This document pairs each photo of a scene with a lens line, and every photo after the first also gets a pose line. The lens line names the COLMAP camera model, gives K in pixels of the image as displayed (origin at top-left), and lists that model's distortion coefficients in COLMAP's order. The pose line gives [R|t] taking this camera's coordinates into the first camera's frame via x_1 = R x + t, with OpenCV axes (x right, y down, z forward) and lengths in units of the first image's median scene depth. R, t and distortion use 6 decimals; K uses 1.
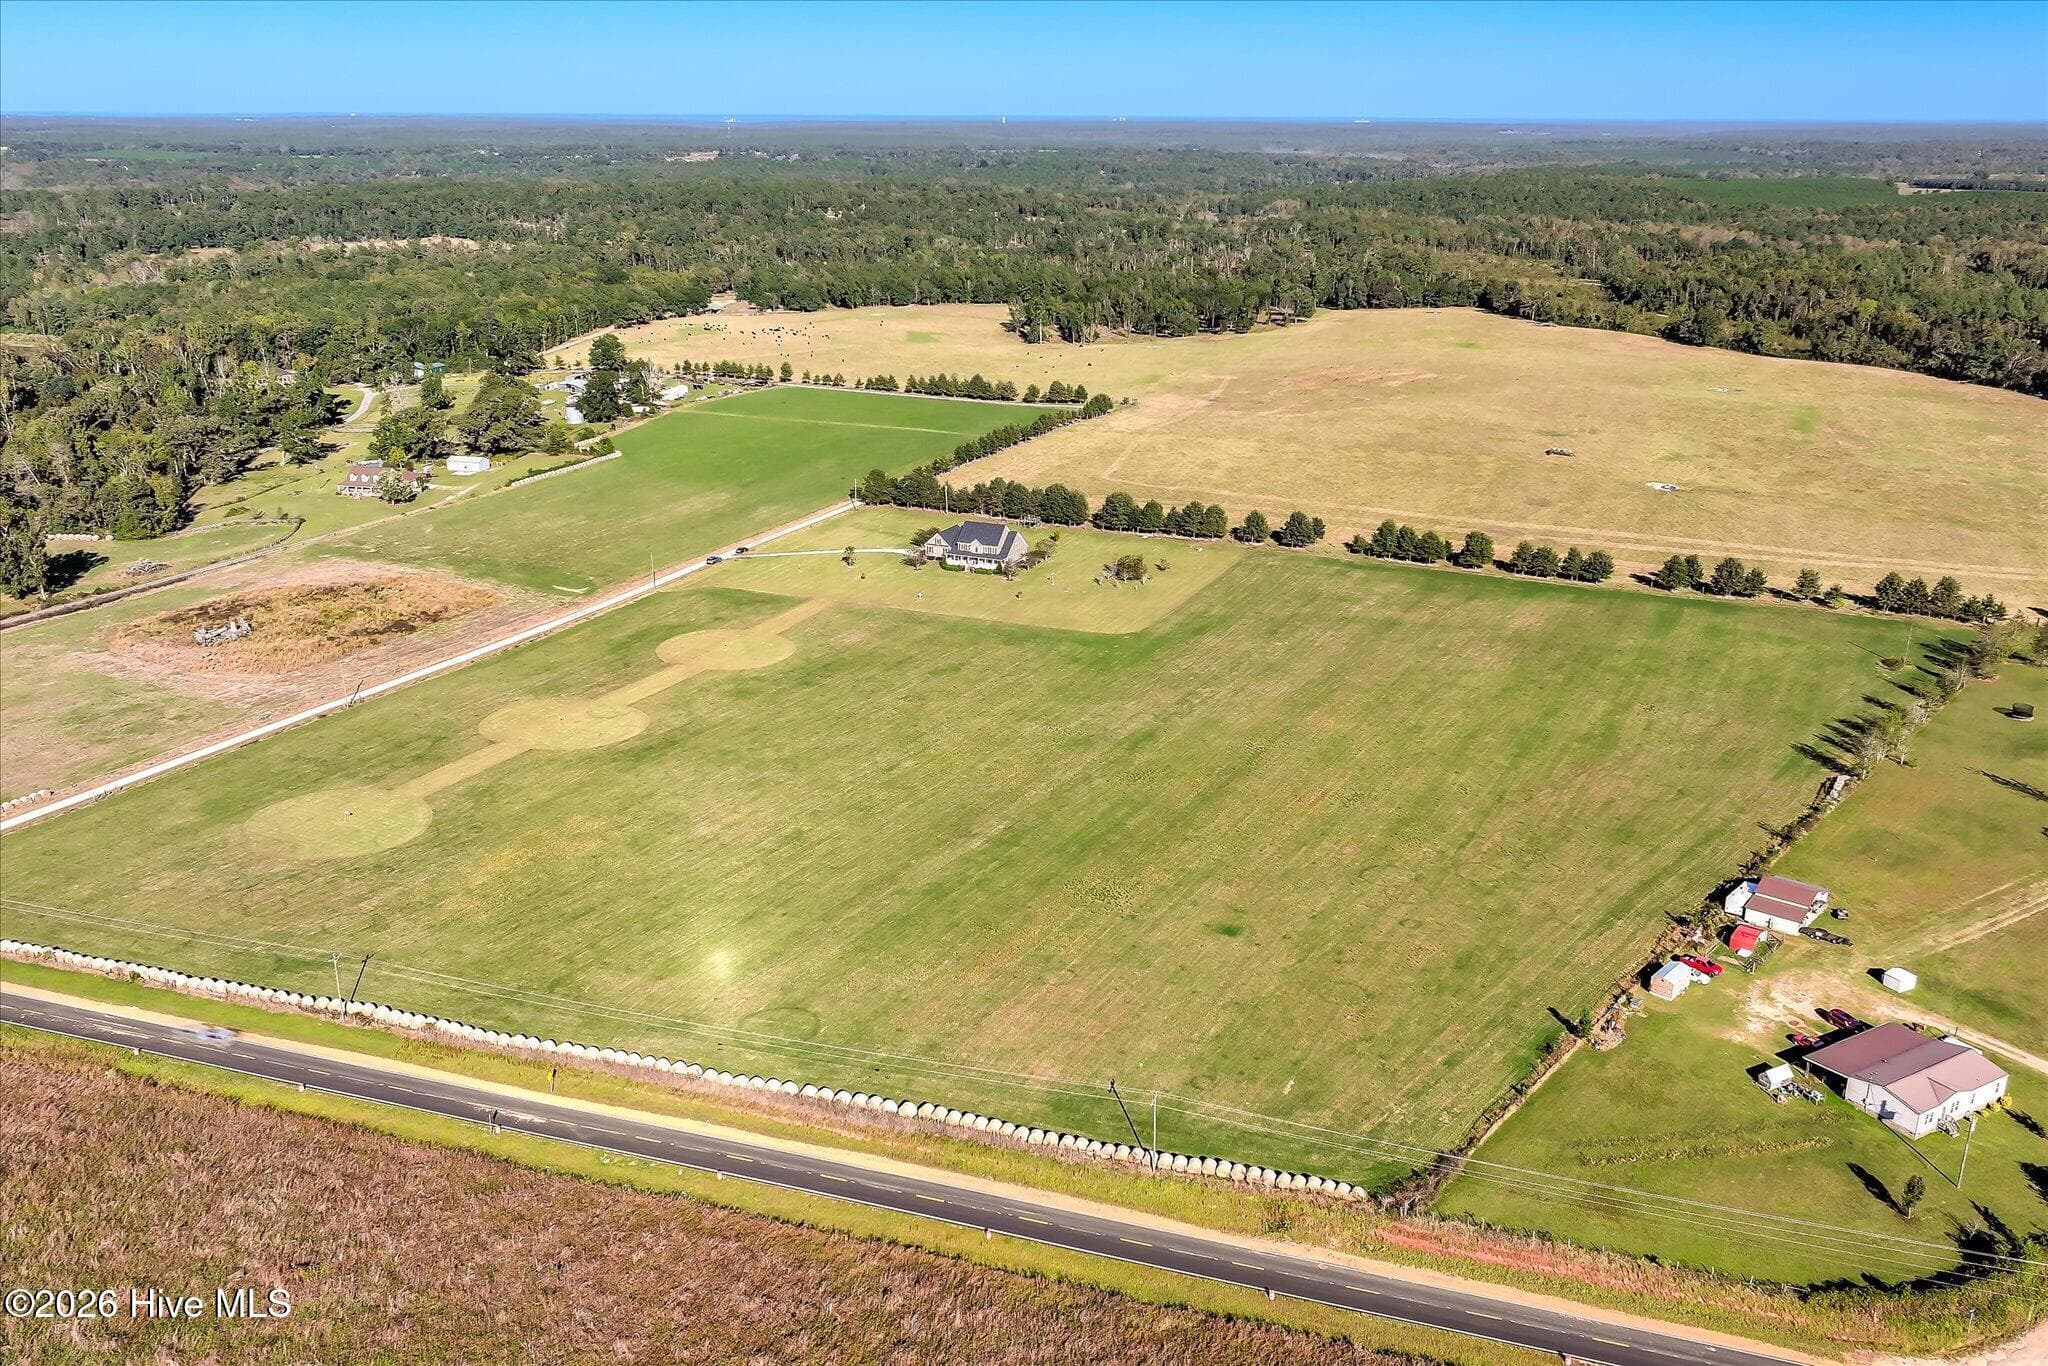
lens RADIAL K [[1707.5, 0, 1032.8], [0, 1707.5, 687.2], [0, 0, 1]] dist [0.008342, -0.009303]
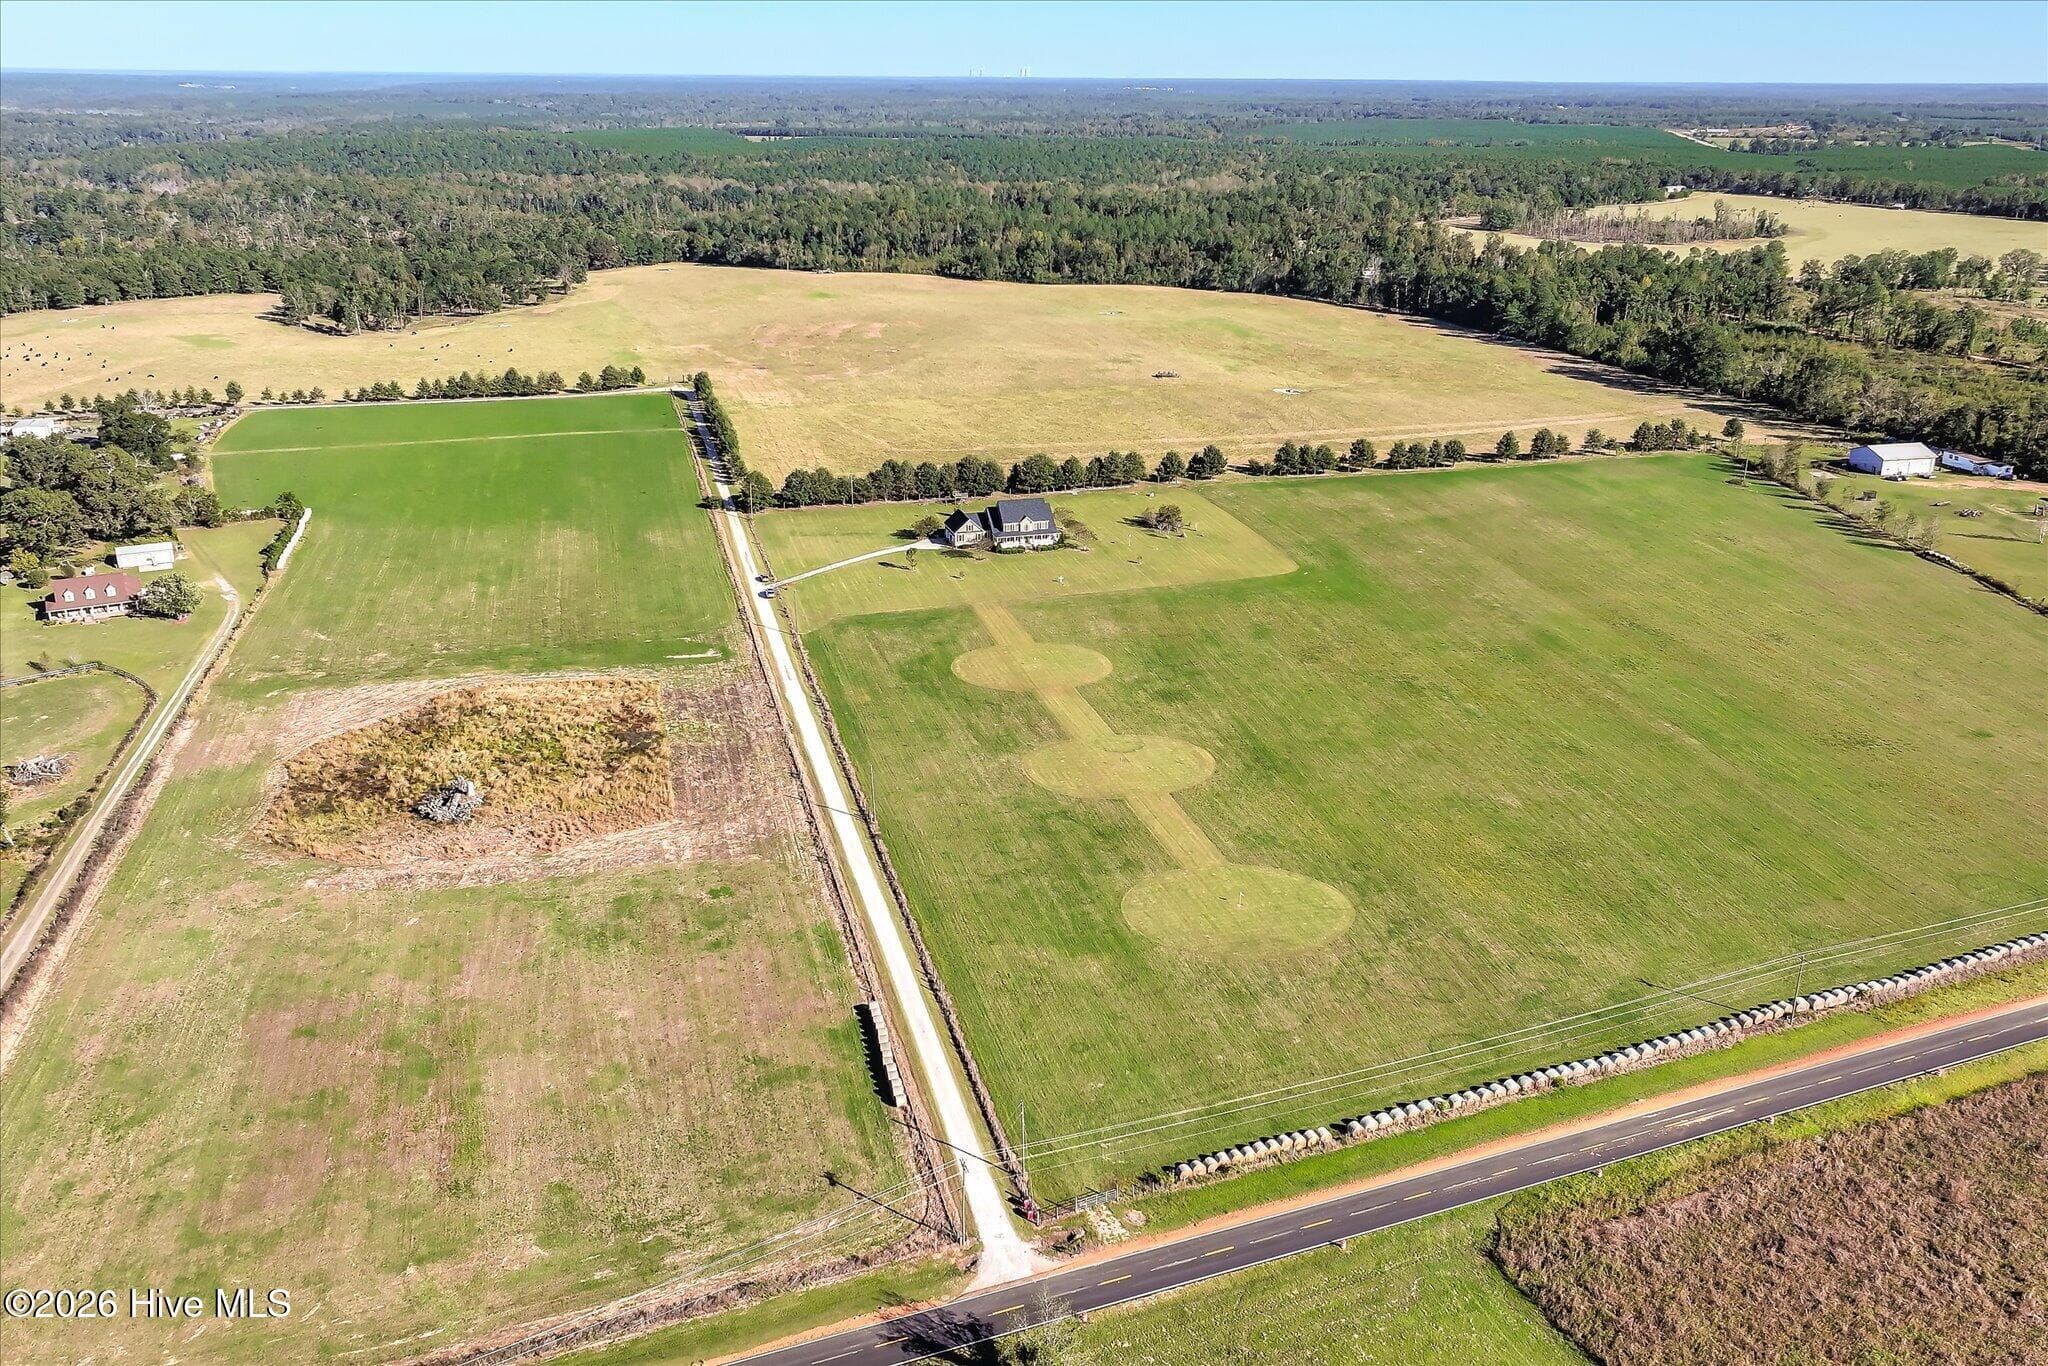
lens RADIAL K [[1707.5, 0, 1037.7], [0, 1707.5, 676.8], [0, 0, 1]] dist [0.008342, -0.009303]
pose [[0.746684, -0.220932, 0.627417, -0.563879], [0.208755, 0.973408, 0.094327, -0.076696], [-0.631573, 0.060544, 0.772949, 0.226634]]
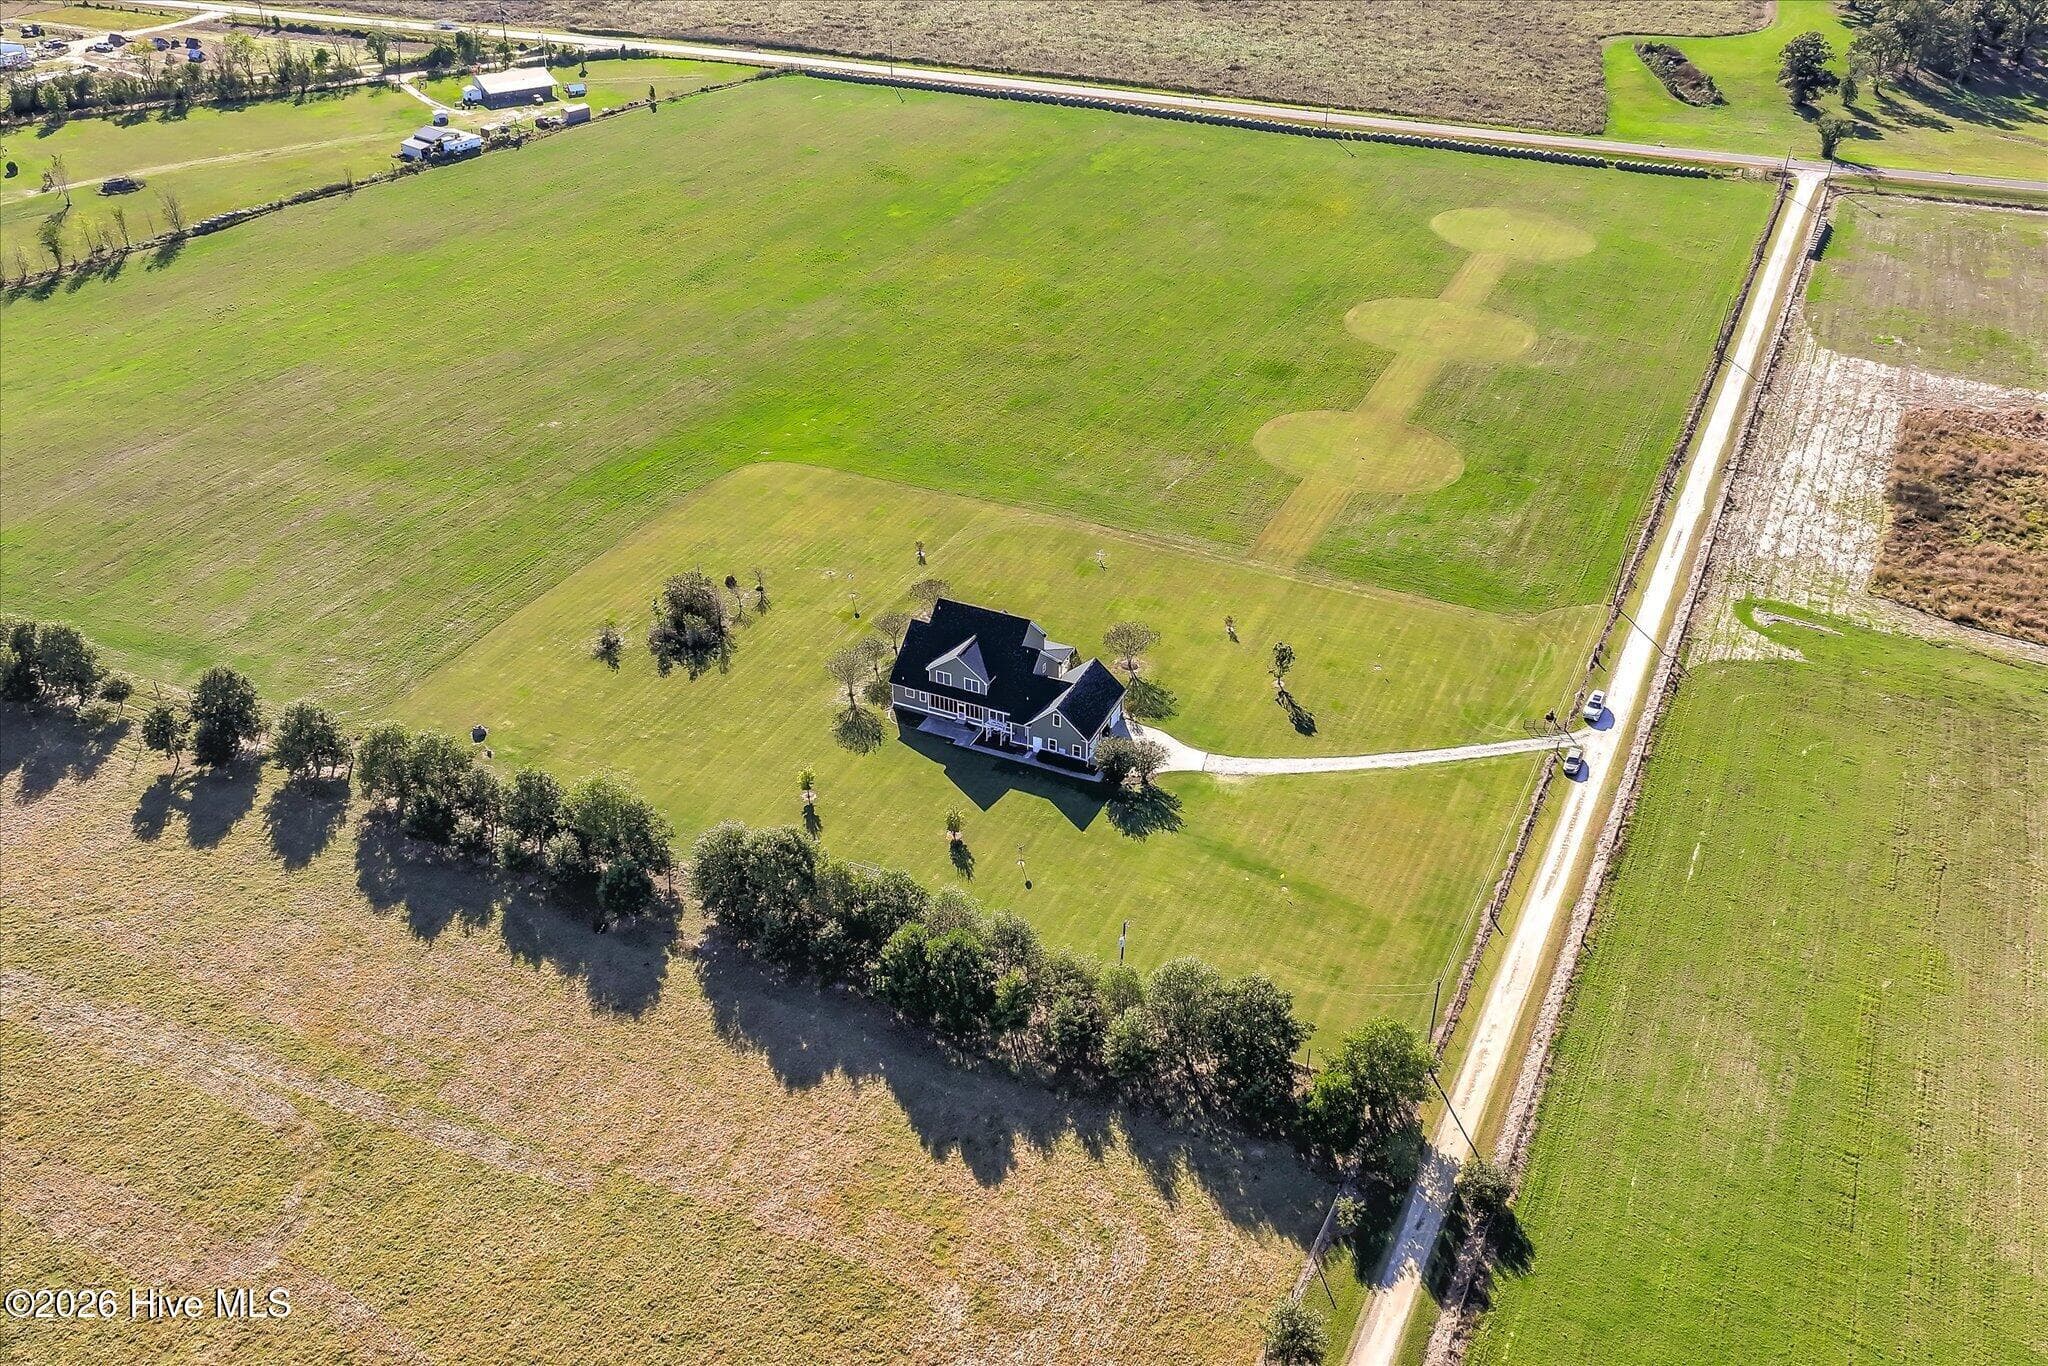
lens RADIAL K [[1707.5, 0, 1033.1], [0, 1707.5, 690.2], [0, 0, 1]] dist [0.008342, -0.009303]
pose [[-0.999852, 0.003917, -0.016732, -0.028939], [-0.010853, 0.610995, 0.791560, -0.380902], [0.013324, 0.791625, -0.610862, 1.127551]]
